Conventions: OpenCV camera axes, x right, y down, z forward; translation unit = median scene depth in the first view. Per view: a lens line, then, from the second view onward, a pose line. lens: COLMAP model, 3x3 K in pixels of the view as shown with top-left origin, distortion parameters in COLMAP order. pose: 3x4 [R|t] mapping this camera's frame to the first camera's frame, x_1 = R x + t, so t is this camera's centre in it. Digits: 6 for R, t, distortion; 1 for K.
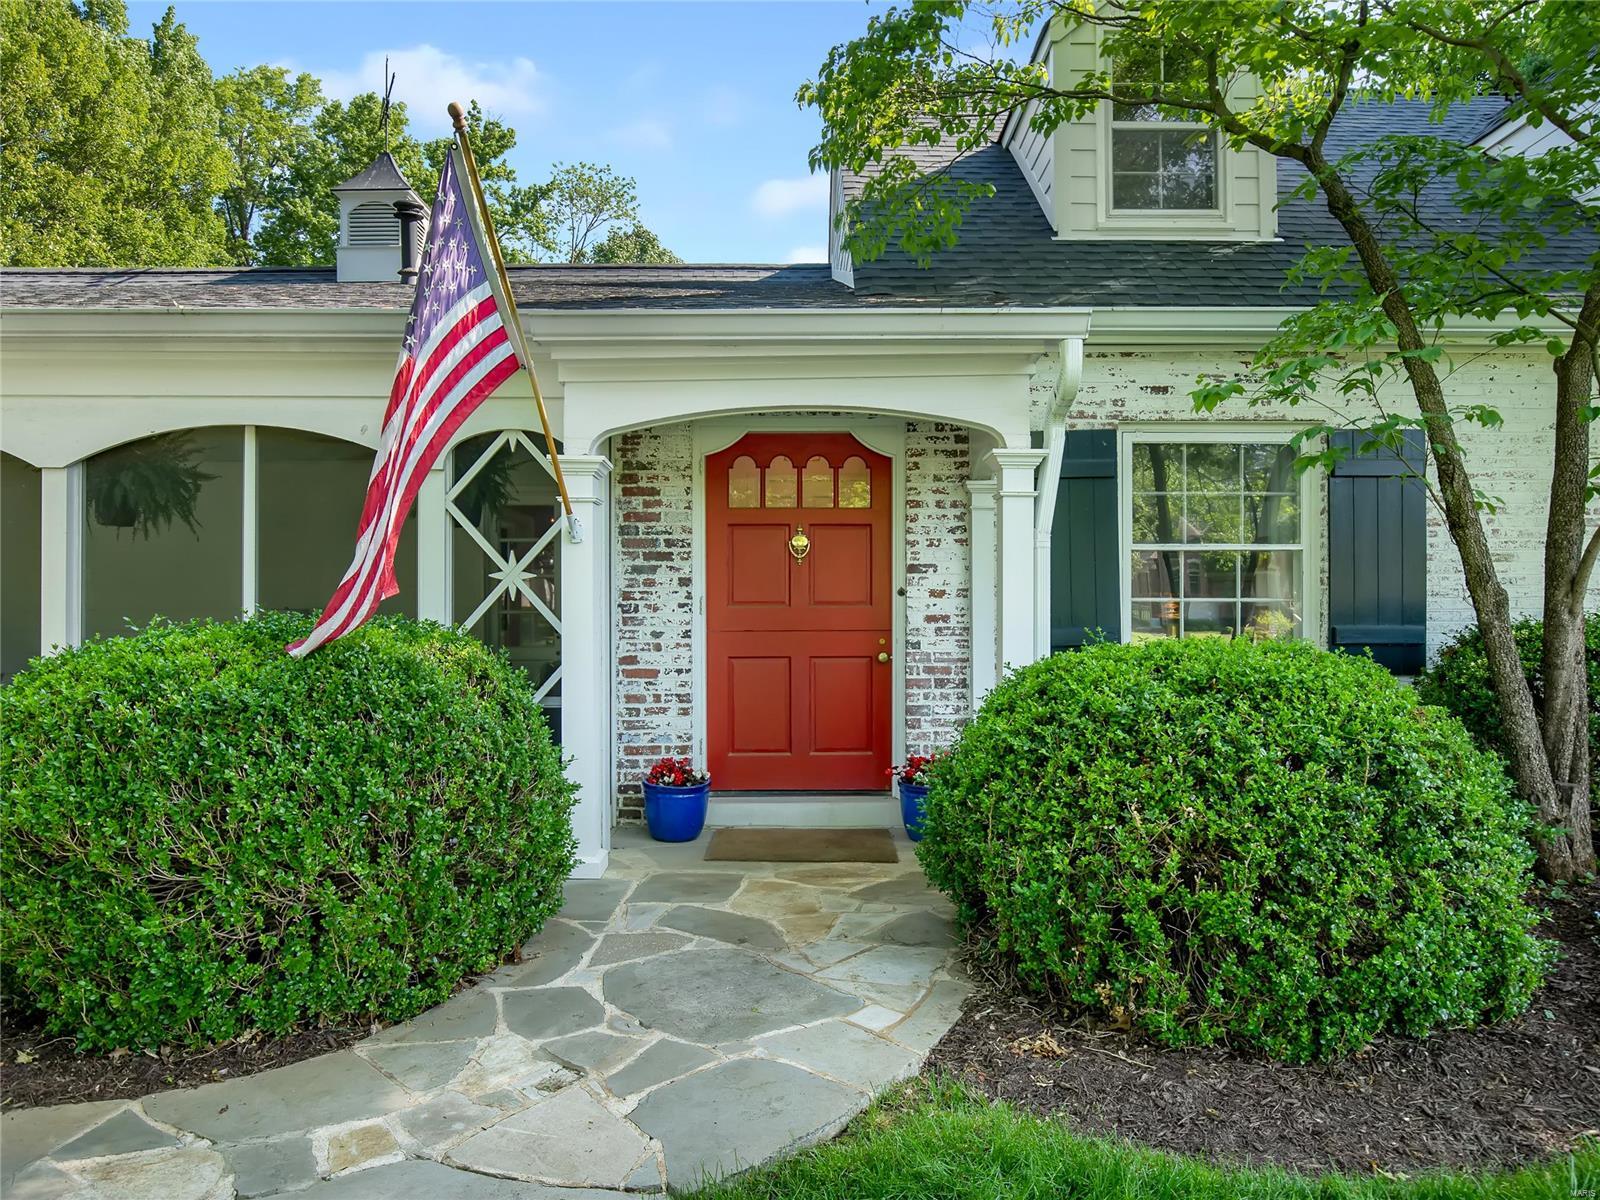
lens RADIAL K [[962.5, 0, 822.7], [0, 962.5, 608.2], [0, 0, 1]] dist [-0.010168, -0.001066]
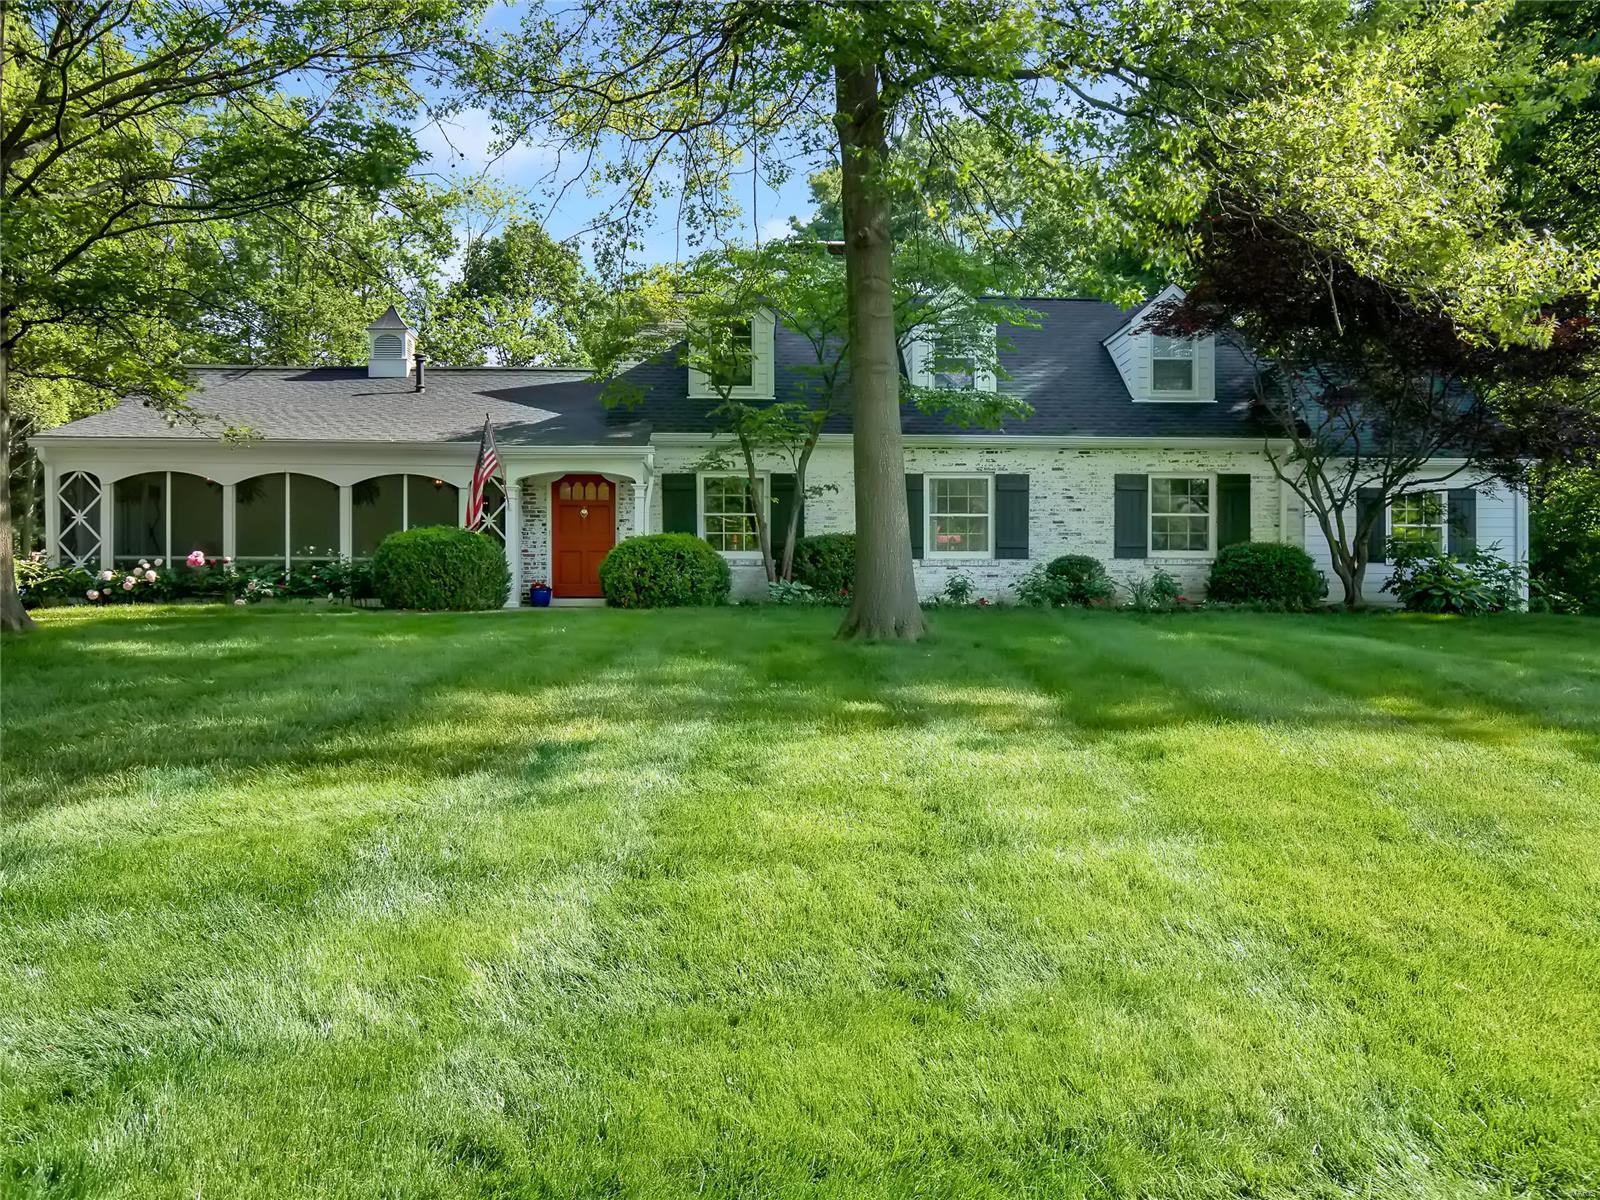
lens RADIAL K [[1079.8, 0, 797.0], [0, 1079.8, 594.5], [0, 0, 1]] dist [-0.000544, 0.000618]
pose [[0.998699, 0.000350, 0.051001, 0.469621], [0.000023, 0.999973, -0.007313, 0.213799], [-0.051002, 0.007305, 0.998672, -2.386311]]
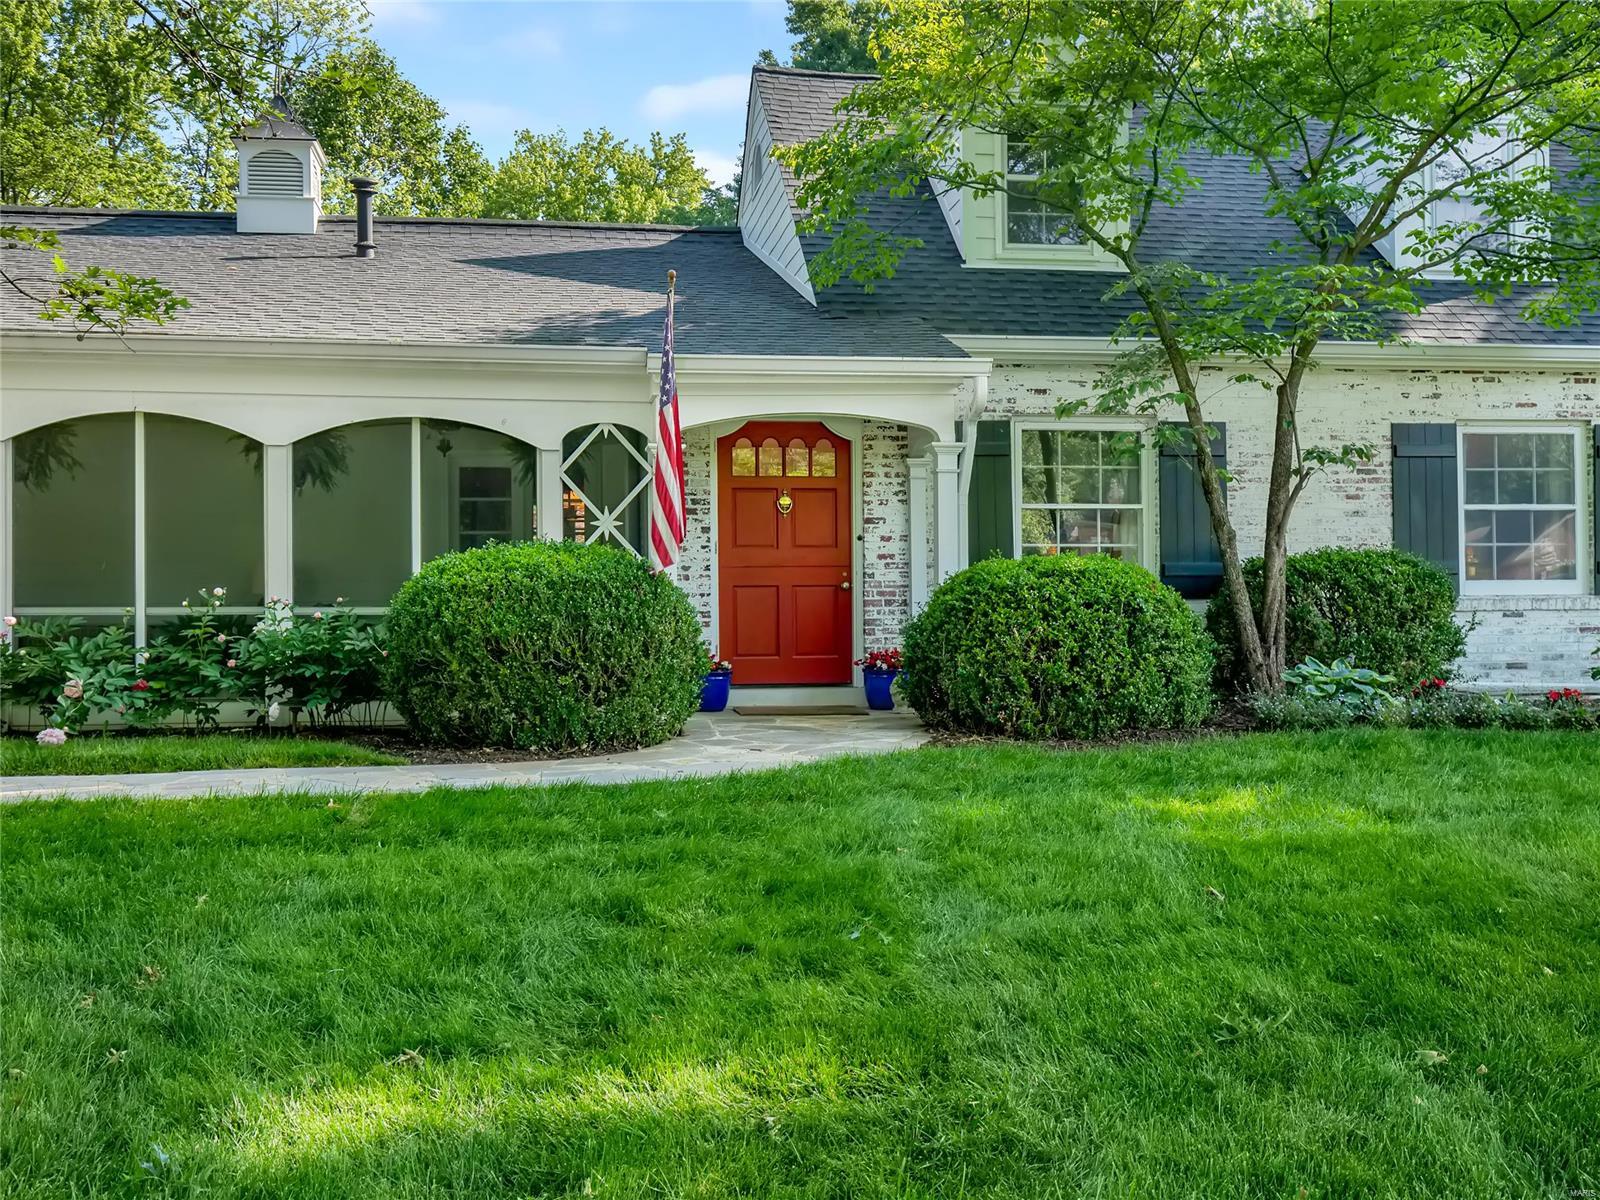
lens RADIAL K [[1441.3, 0, 791.6], [0, 1441.3, 595.6], [0, 0, 1]] dist [0.011816, 0.009131]
pose [[0.990846, -0.005046, 0.134904, -0.302100], [0.005949, 0.999963, -0.006290, 0.080555], [-0.134867, 0.007035, 0.990839, -1.064147]]
